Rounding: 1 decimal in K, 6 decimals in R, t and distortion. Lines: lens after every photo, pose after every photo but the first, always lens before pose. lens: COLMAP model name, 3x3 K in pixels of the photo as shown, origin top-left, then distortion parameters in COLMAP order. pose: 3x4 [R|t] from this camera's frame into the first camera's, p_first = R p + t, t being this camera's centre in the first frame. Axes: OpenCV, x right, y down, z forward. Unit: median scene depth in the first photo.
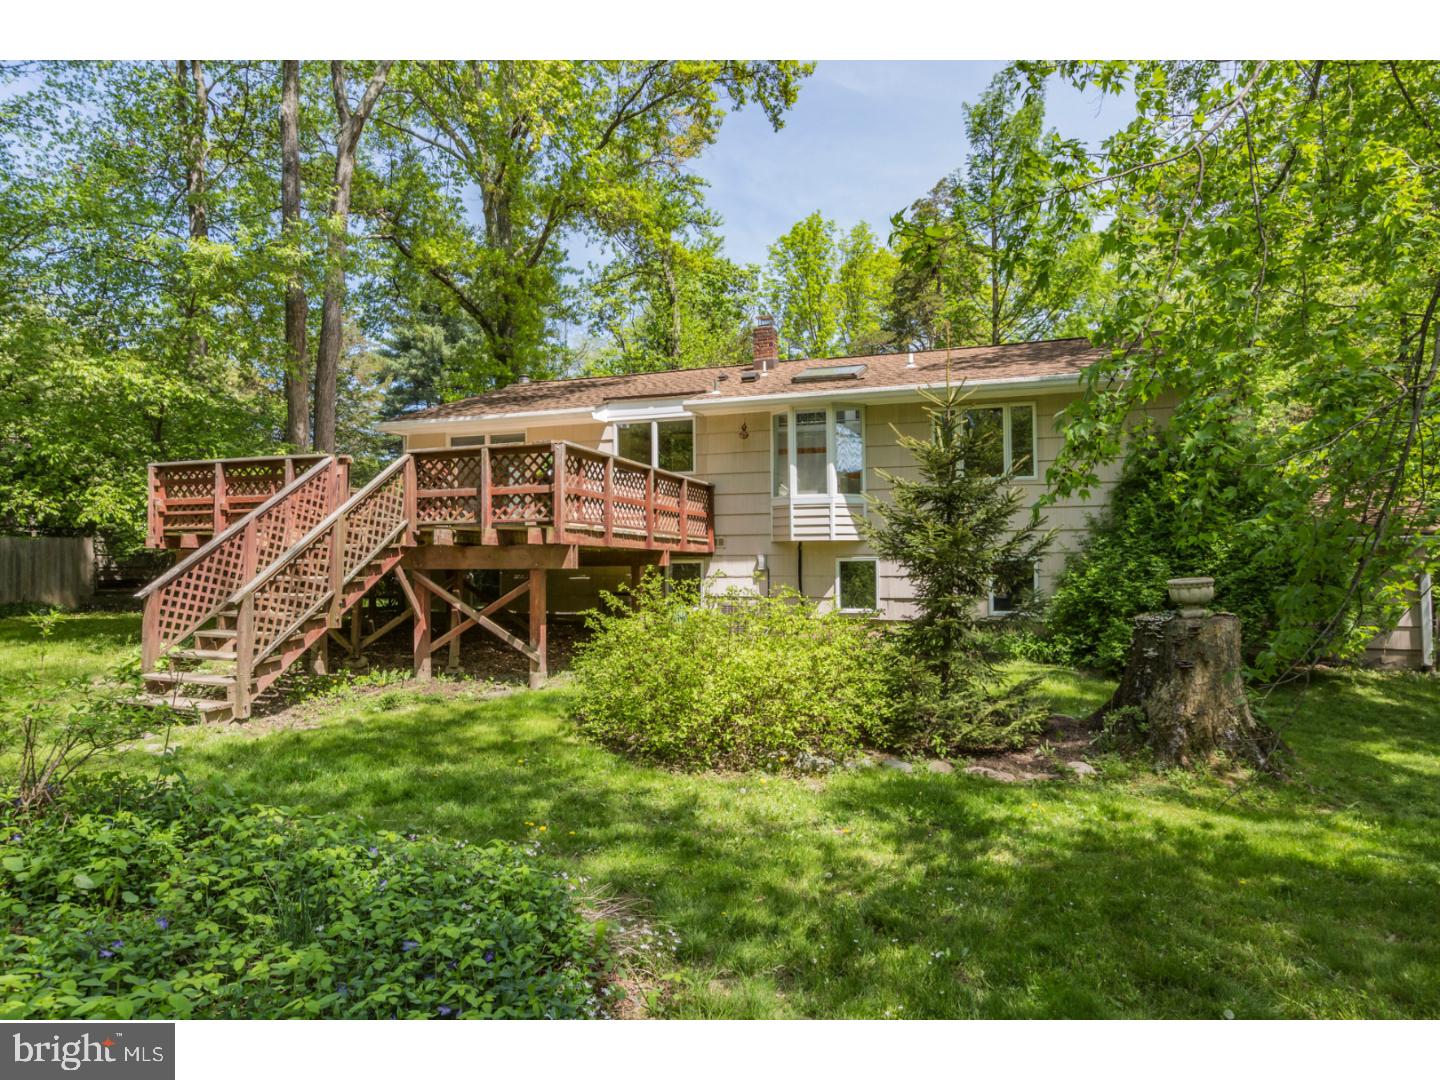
lens RADIAL K [[929.2, 0, 720.0], [0, 929.2, 540.0], [0, 0, 1]] dist [-0.130164, -0.000085]
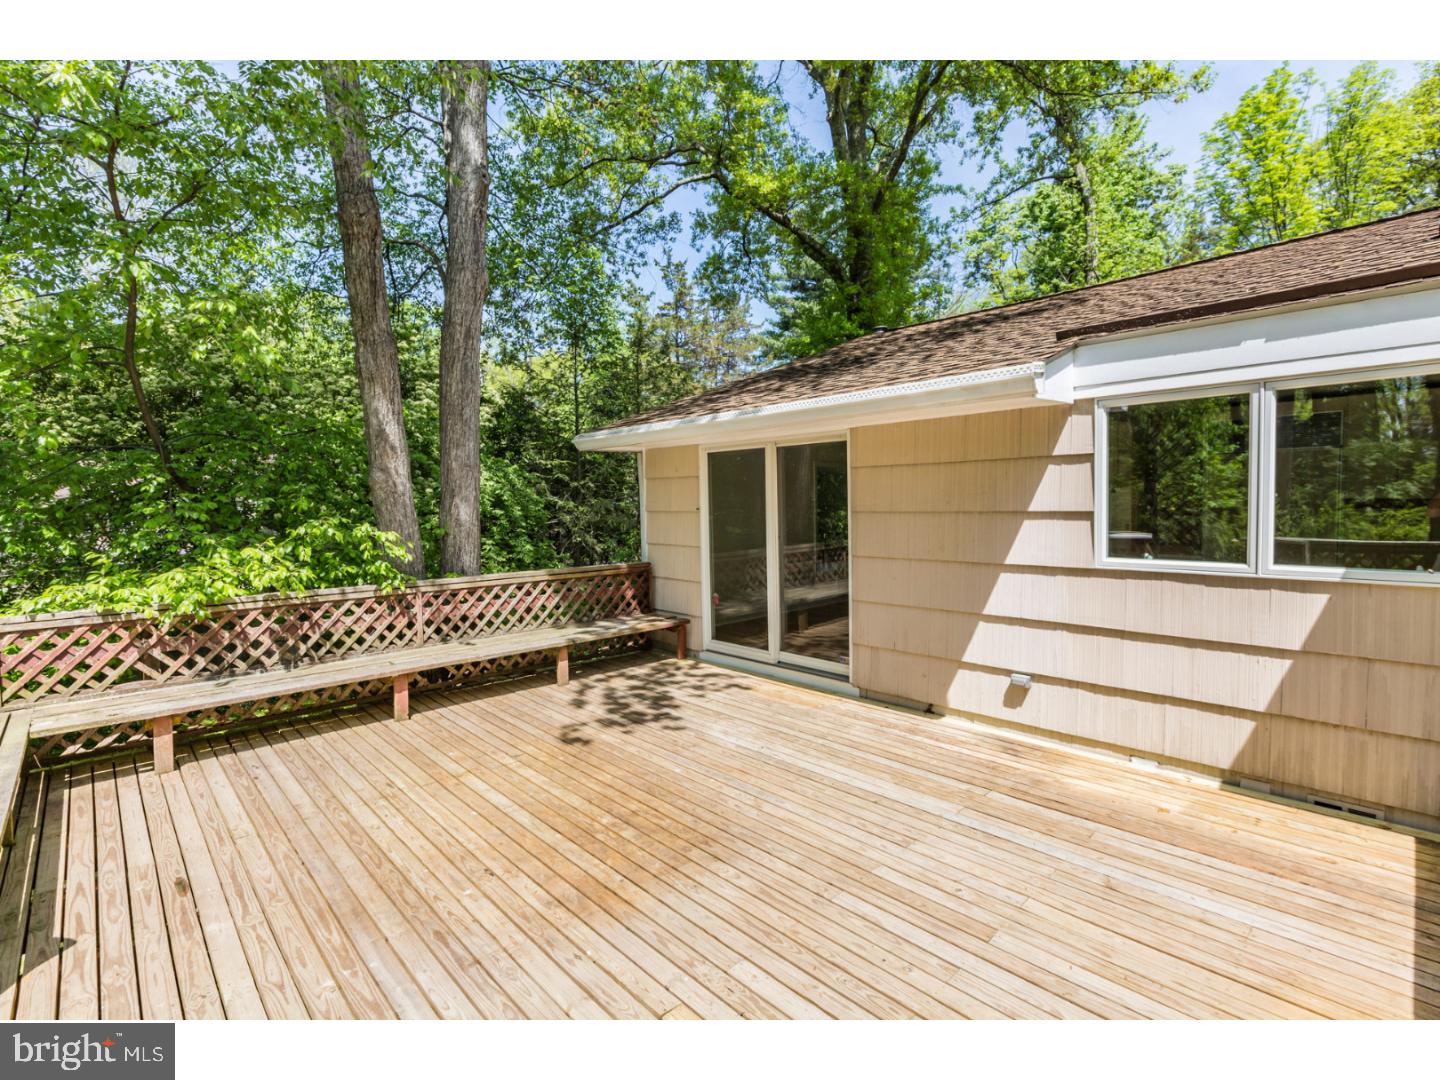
lens RADIAL K [[706.9, 0, 673.8], [0, 706.9, 537.4], [0, 0, 1]] dist [0.001423, 0.000326]
pose [[0.865214, 0.009851, -0.501306, -0.049850], [0.033028, 0.996516, 0.076587, -0.043284], [0.500314, -0.082821, 0.861874, 0.294808]]
